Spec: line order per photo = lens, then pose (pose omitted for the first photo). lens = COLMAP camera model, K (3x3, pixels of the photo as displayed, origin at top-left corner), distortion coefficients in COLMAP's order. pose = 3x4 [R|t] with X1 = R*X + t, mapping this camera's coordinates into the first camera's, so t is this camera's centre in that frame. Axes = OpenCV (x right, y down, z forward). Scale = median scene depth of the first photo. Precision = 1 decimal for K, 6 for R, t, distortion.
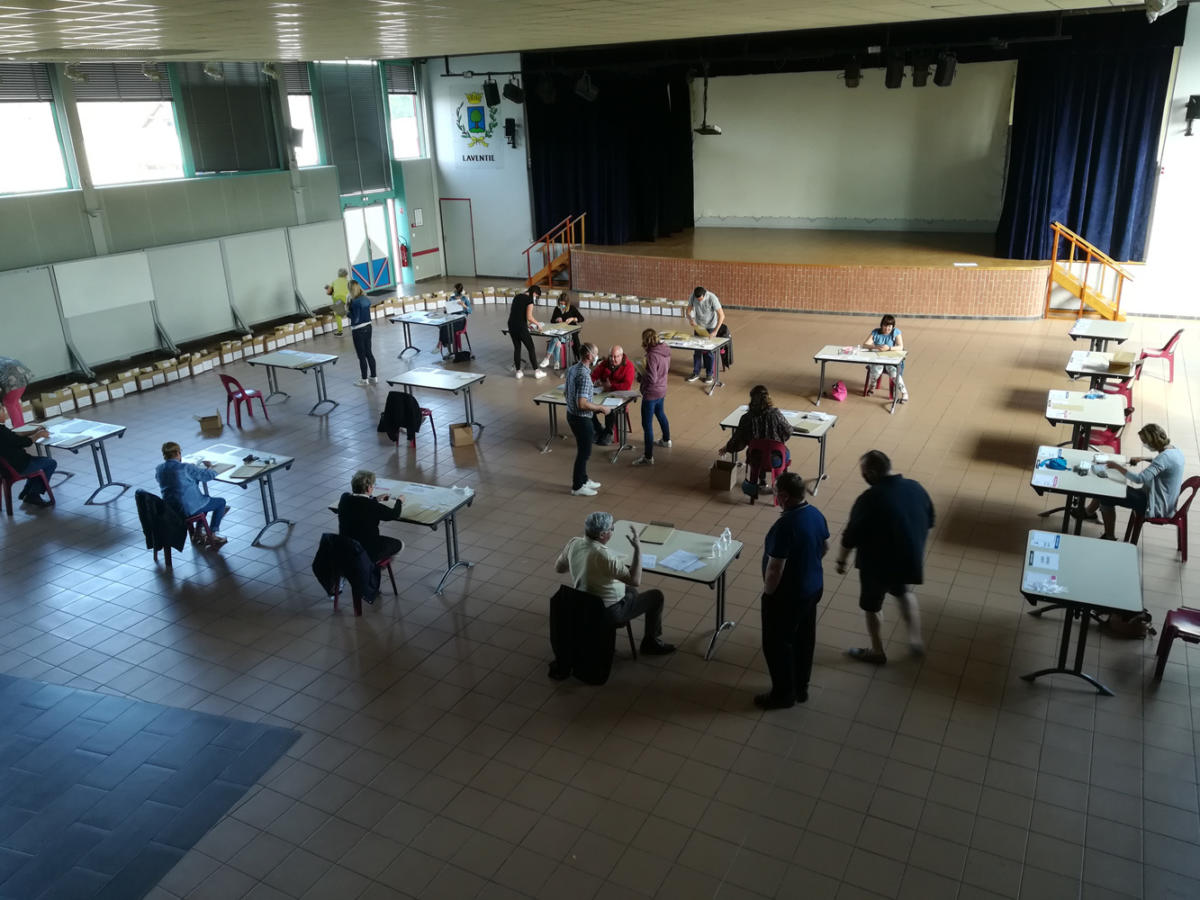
lens RADIAL K [[925.4, 0, 600.1], [0, 925.4, 450.7], [0, 0, 1]] dist [0.073372, -0.115290]
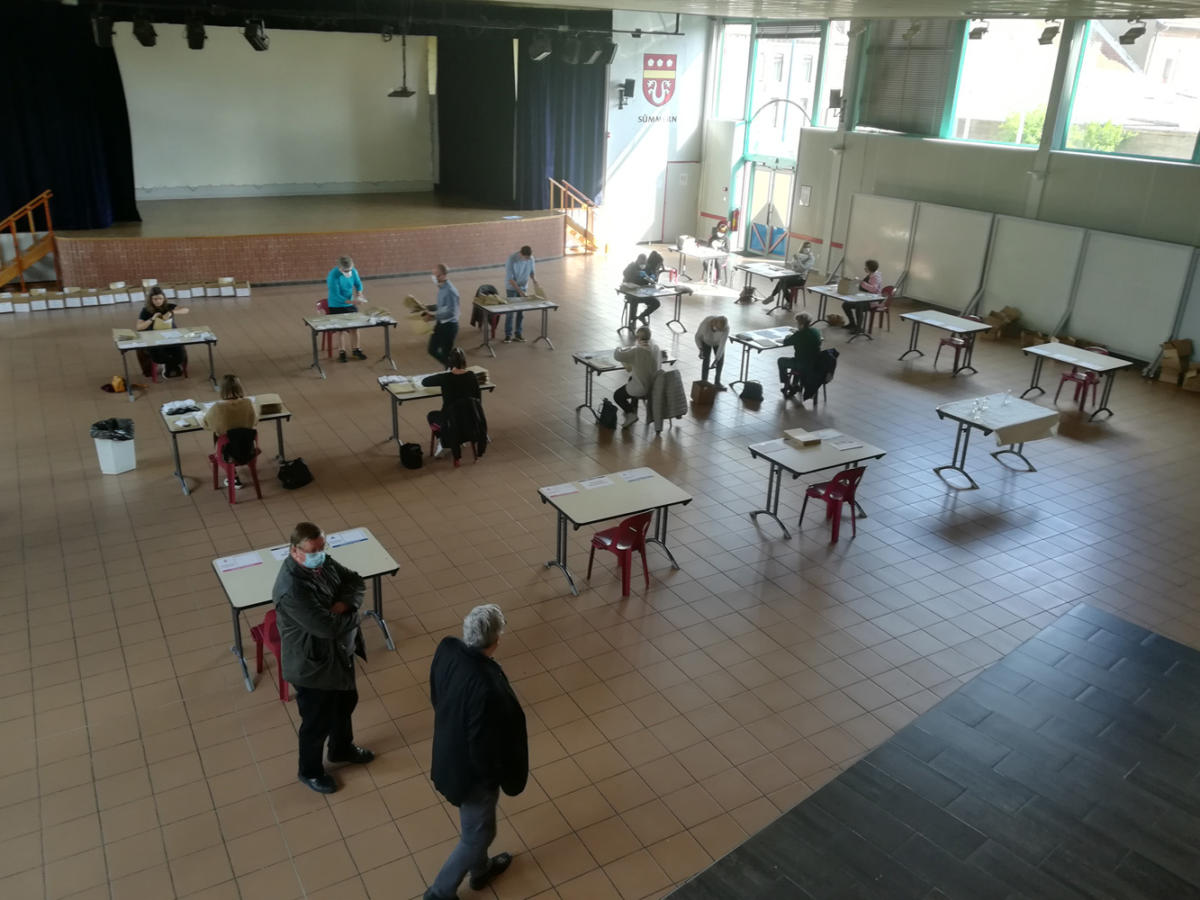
lens RADIAL K [[951.4, 0, 602.0], [0, 951.4, 432.4], [0, 0, 1]] dist [0.009828, -0.006272]
pose [[0.510094, -0.256167, 0.821087, -0.551695], [0.245925, 0.958205, 0.146166, -0.084058], [-0.824212, 0.127367, 0.551772, 0.277887]]
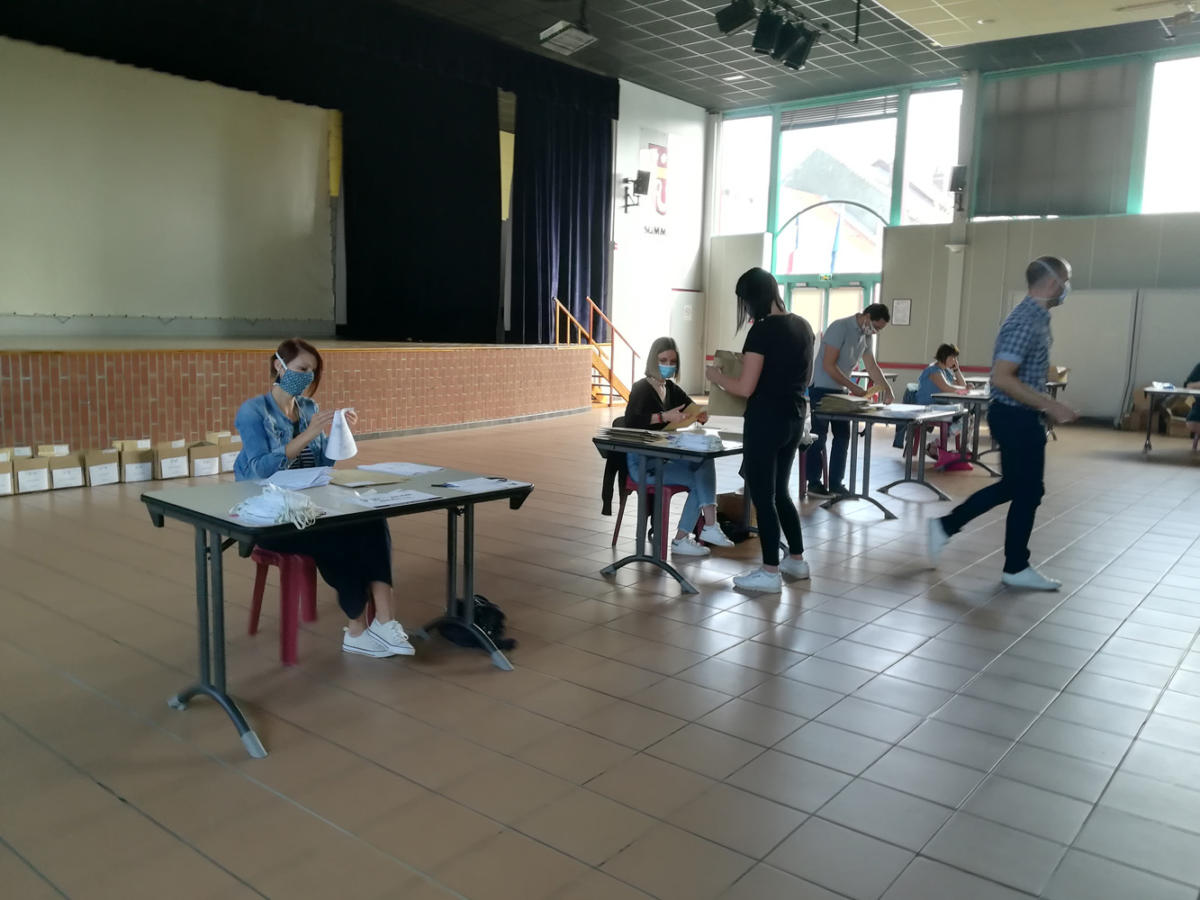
lens RADIAL K [[949.8, 0, 606.3], [0, 949.8, 451.9], [0, 0, 1]] dist [0.012562, -0.006137]
pose [[0.177592, -0.094394, 0.979567, -0.323663], [0.312020, 0.949433, 0.034922, -0.121150], [-0.933330, 0.299443, 0.198065, 0.778427]]
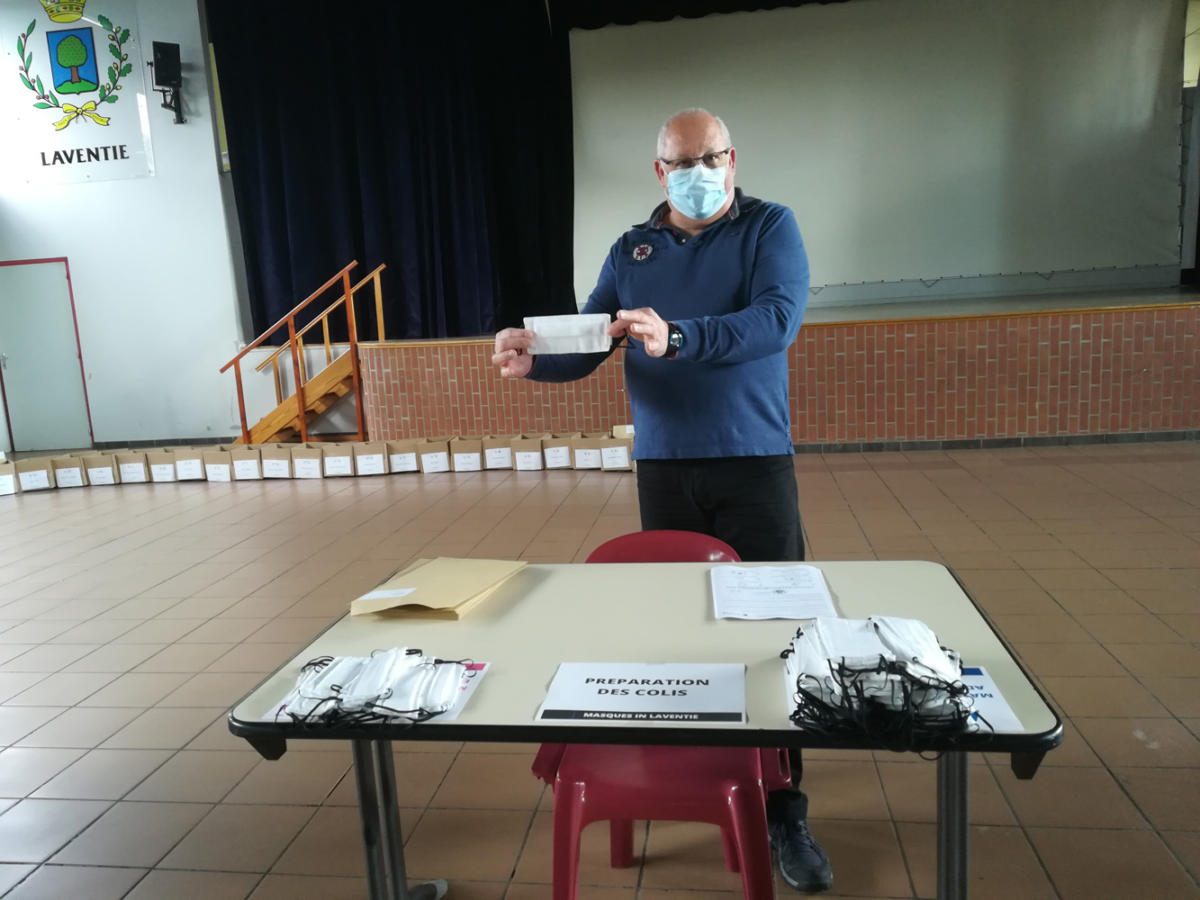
lens RADIAL K [[922.5, 0, 595.6], [0, 922.5, 449.9], [0, 0, 1]] dist [0.039287, -0.044899]
pose [[0.940359, -0.076038, 0.331577, -0.081201], [0.141980, 0.973473, -0.179419, -0.107834], [-0.309139, 0.215795, 0.926210, 0.724623]]
